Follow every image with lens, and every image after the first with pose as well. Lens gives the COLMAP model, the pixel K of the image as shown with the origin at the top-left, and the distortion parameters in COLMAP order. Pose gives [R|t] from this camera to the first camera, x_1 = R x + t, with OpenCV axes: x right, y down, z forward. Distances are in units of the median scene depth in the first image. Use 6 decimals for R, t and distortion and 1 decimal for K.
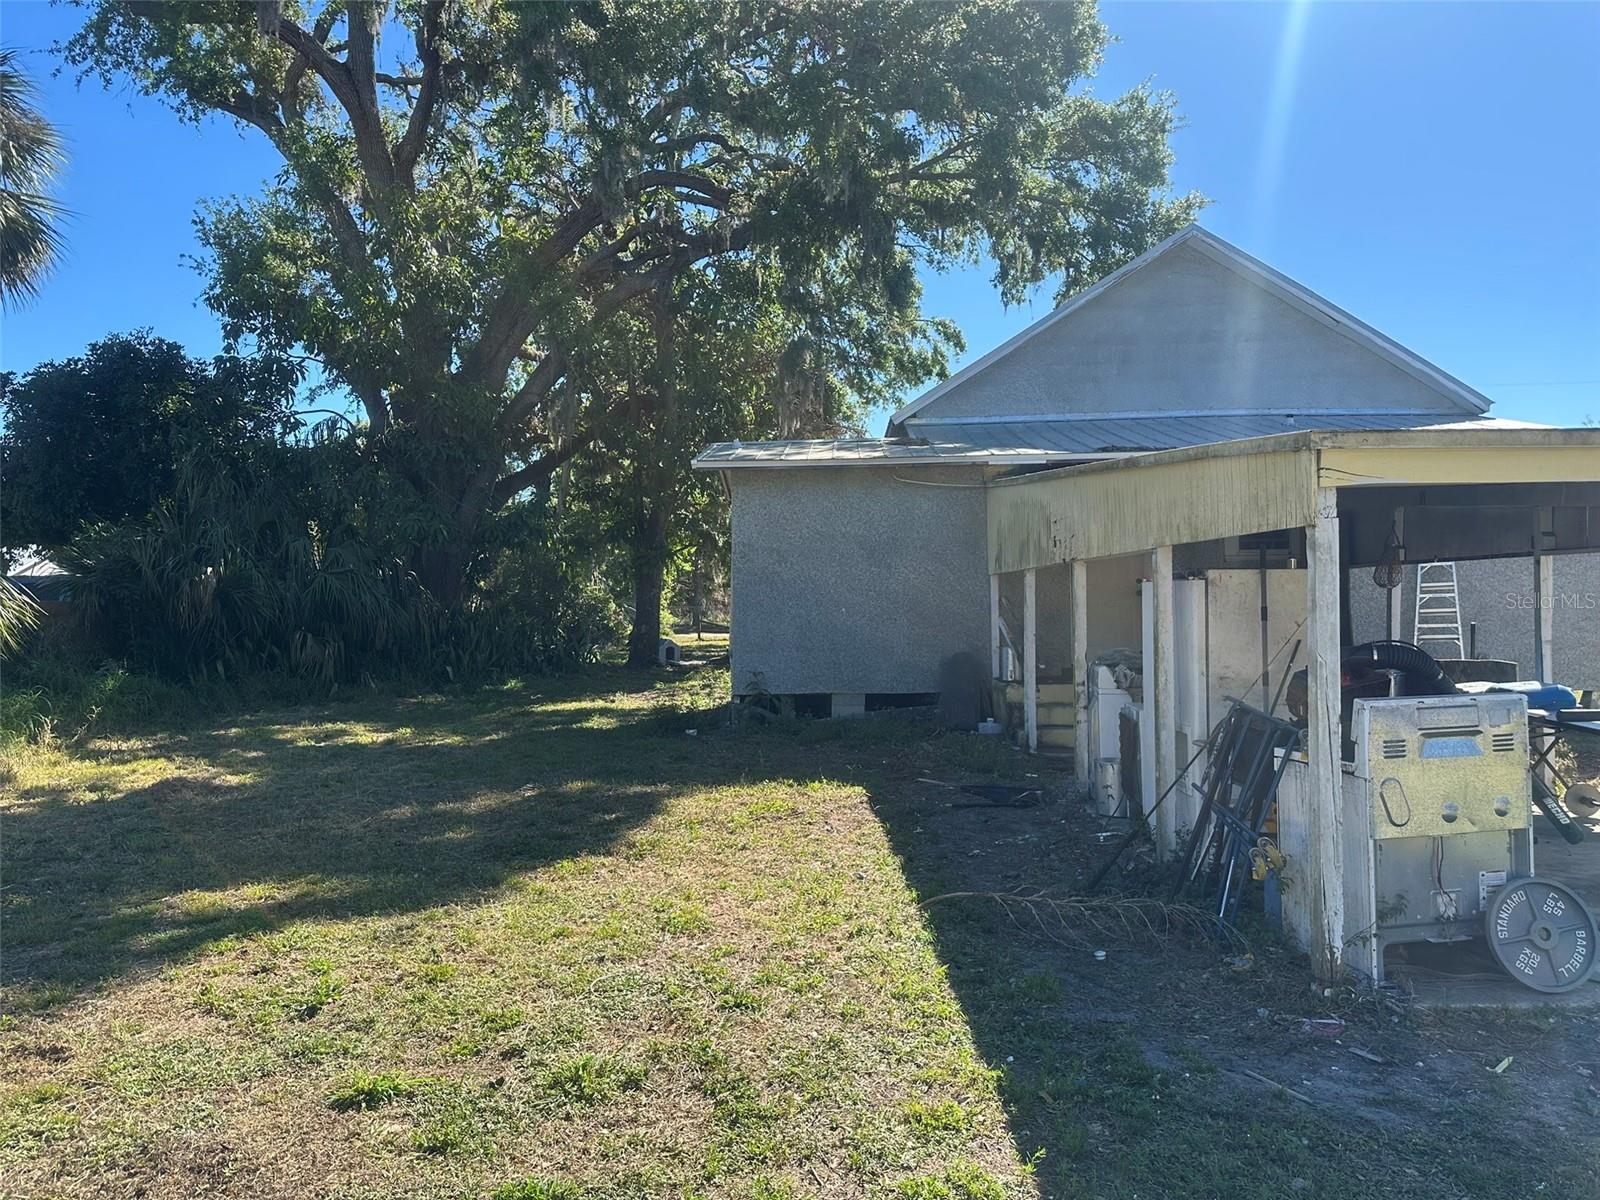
lens RADIAL K [[1127.2, 0, 800.3], [0, 1127.2, 572.6], [0, 0, 1]] dist [0.096756, -0.153796]
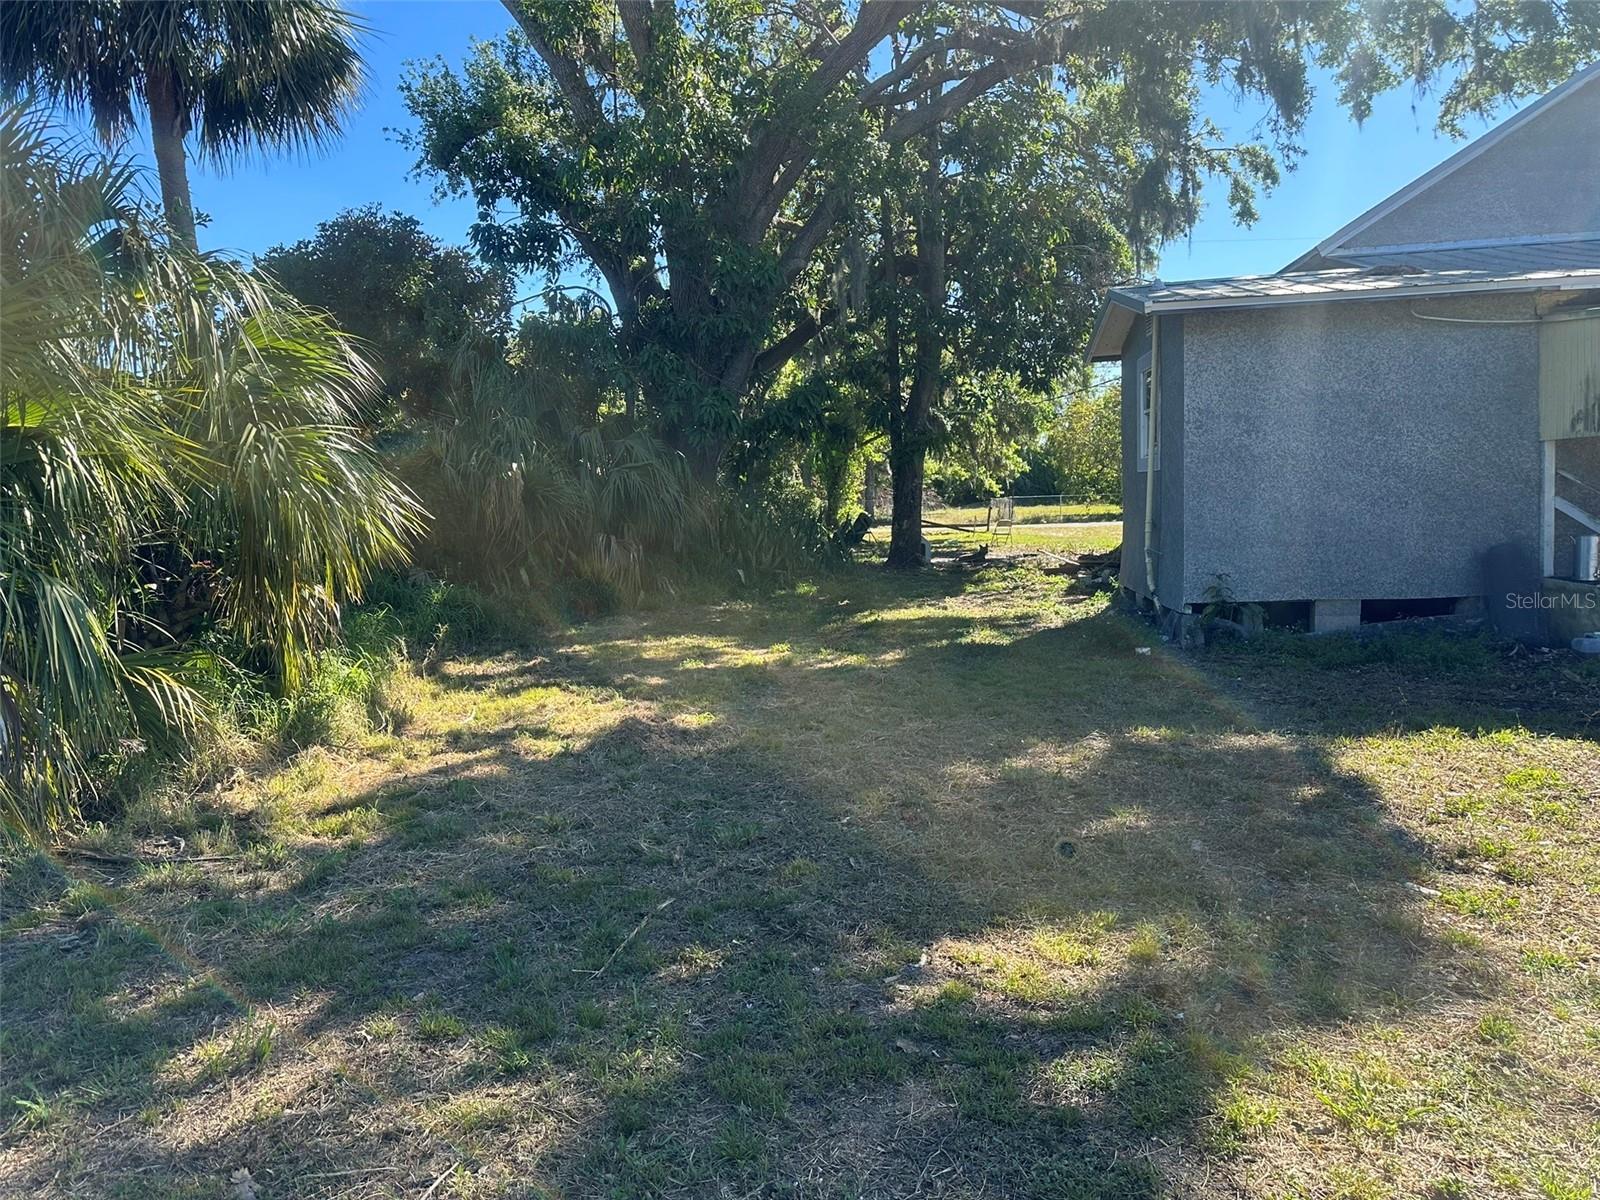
lens RADIAL K [[1174.7, 0, 804.9], [0, 1174.7, 571.2], [0, 0, 1]] dist [0.098217, -0.163854]
pose [[0.991775, -0.015408, -0.127063, -0.167061], [0.026820, 0.995706, 0.088597, 0.003958], [0.125153, -0.091276, 0.987930, 0.112196]]
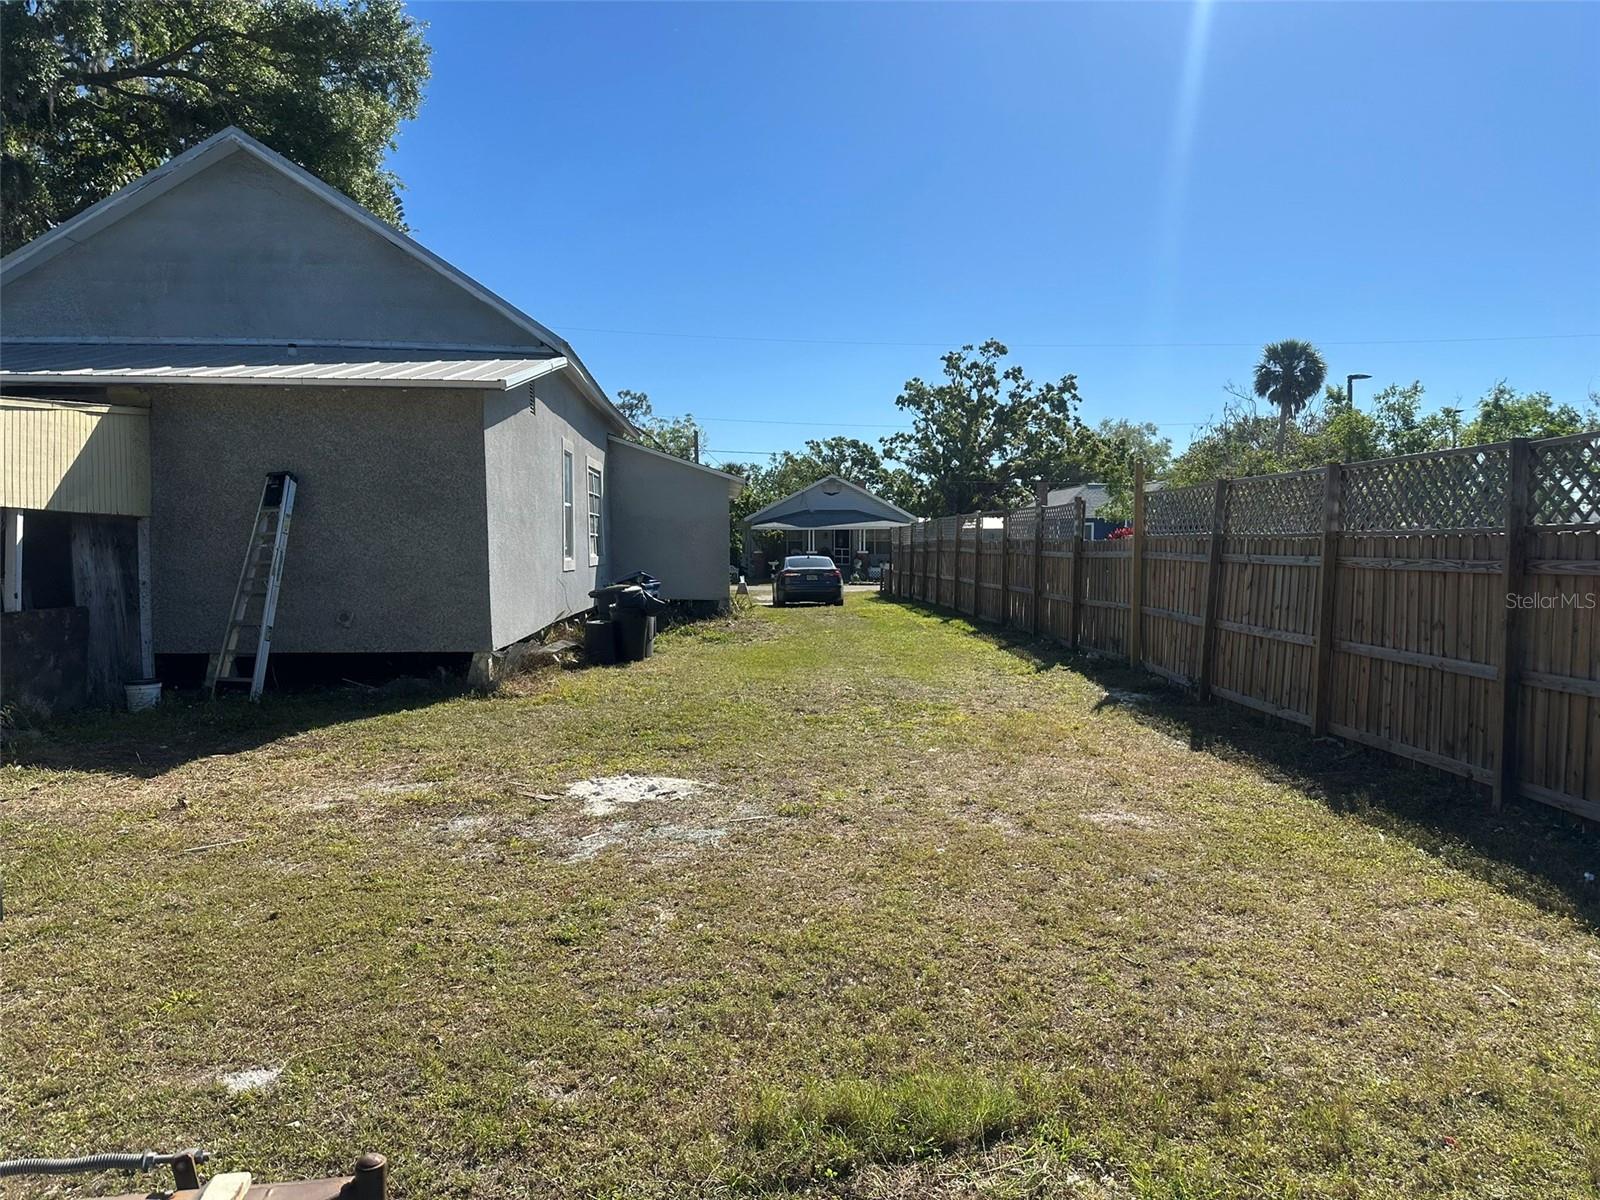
lens RADIAL K [[1127.2, 0, 800.3], [0, 1127.2, 572.6], [0, 0, 1]] dist [0.096756, -0.153796]
pose [[0.997324, 0.020752, 0.070103, 0.716114], [-0.024101, 0.998591, 0.047268, -0.009767], [-0.069023, -0.048831, 0.996419, 0.056194]]
